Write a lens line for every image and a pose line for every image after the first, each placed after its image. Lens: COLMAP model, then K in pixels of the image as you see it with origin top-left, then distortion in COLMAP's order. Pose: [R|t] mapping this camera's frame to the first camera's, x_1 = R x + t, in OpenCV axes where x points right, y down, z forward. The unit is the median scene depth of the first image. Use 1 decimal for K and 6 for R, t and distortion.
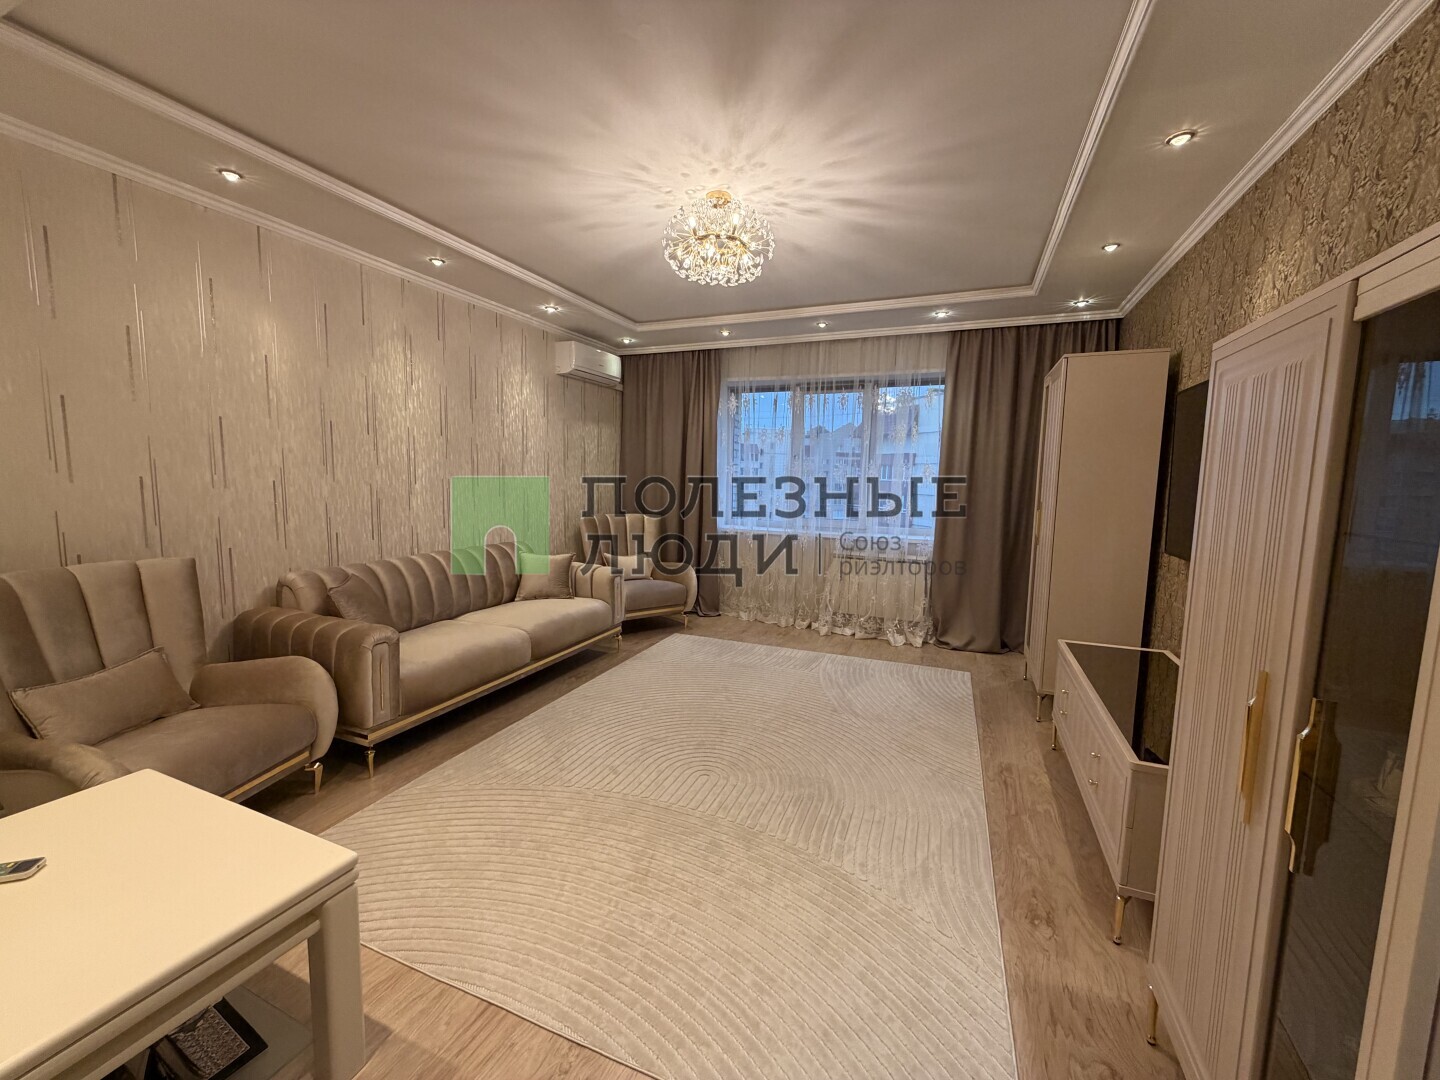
lens RADIAL K [[578.5, 0, 714.0], [0, 578.5, 543.0], [0, 0, 1]] dist [-0.000121, -0.000022]
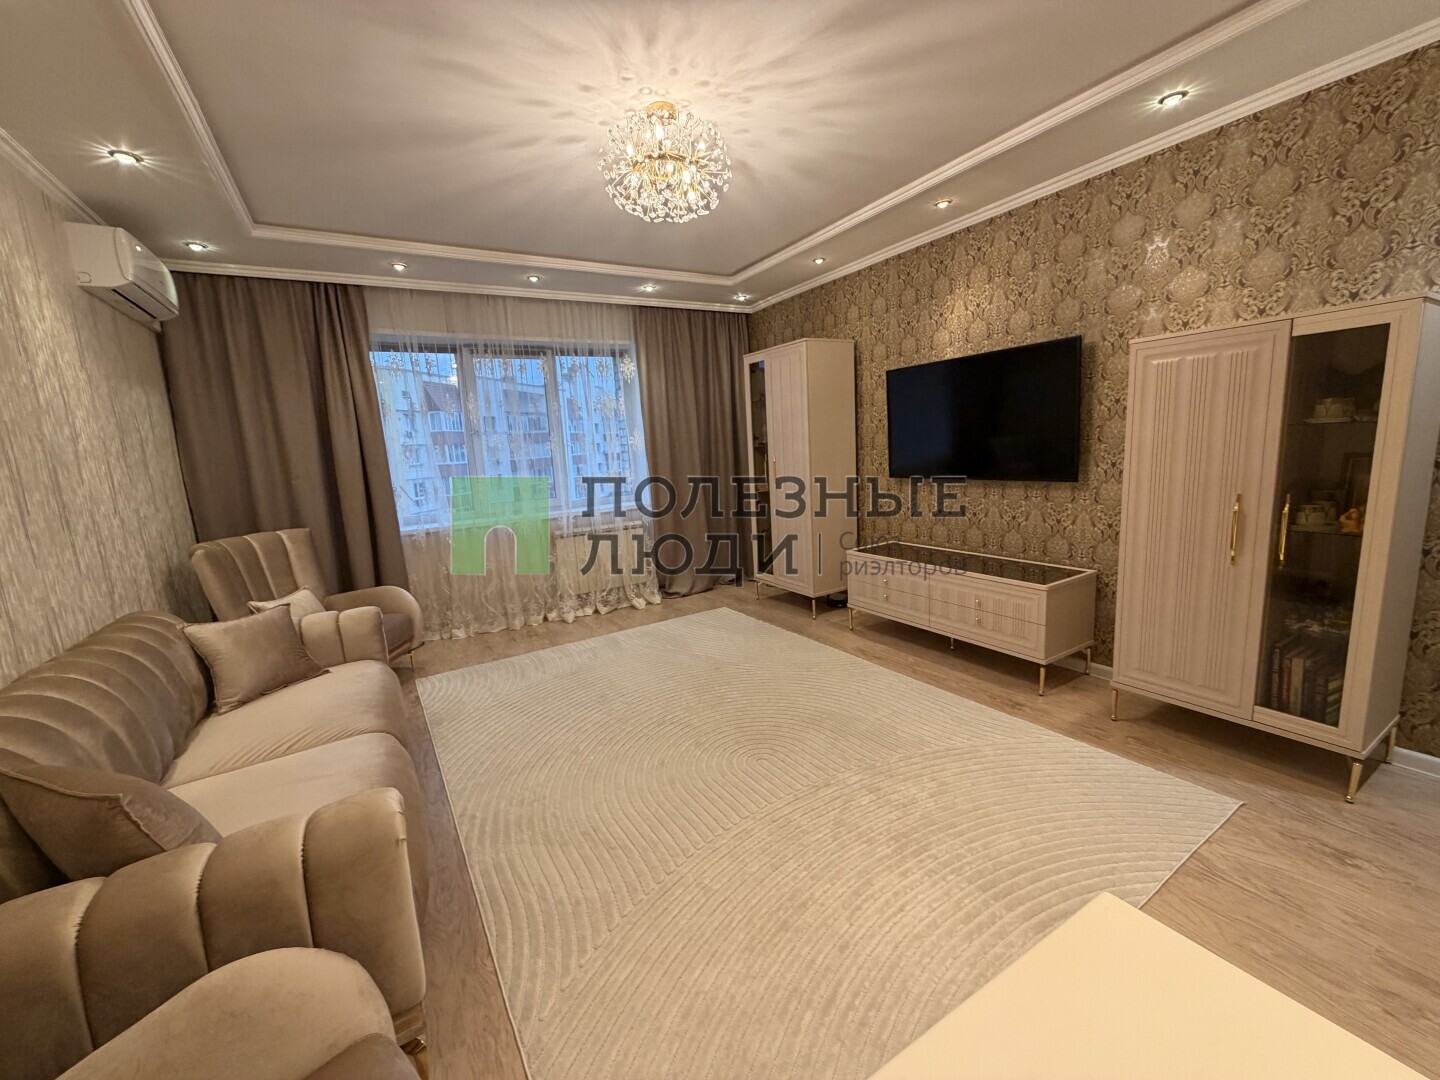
lens RADIAL K [[578.5, 0, 714.0], [0, 578.5, 543.0], [0, 0, 1]] dist [-0.000121, -0.000022]
pose [[0.581544, -0.189384, 0.791164, -0.434747], [0.163519, 0.979889, 0.114365, -0.037969], [-0.796912, 0.062862, 0.600816, 0.278896]]
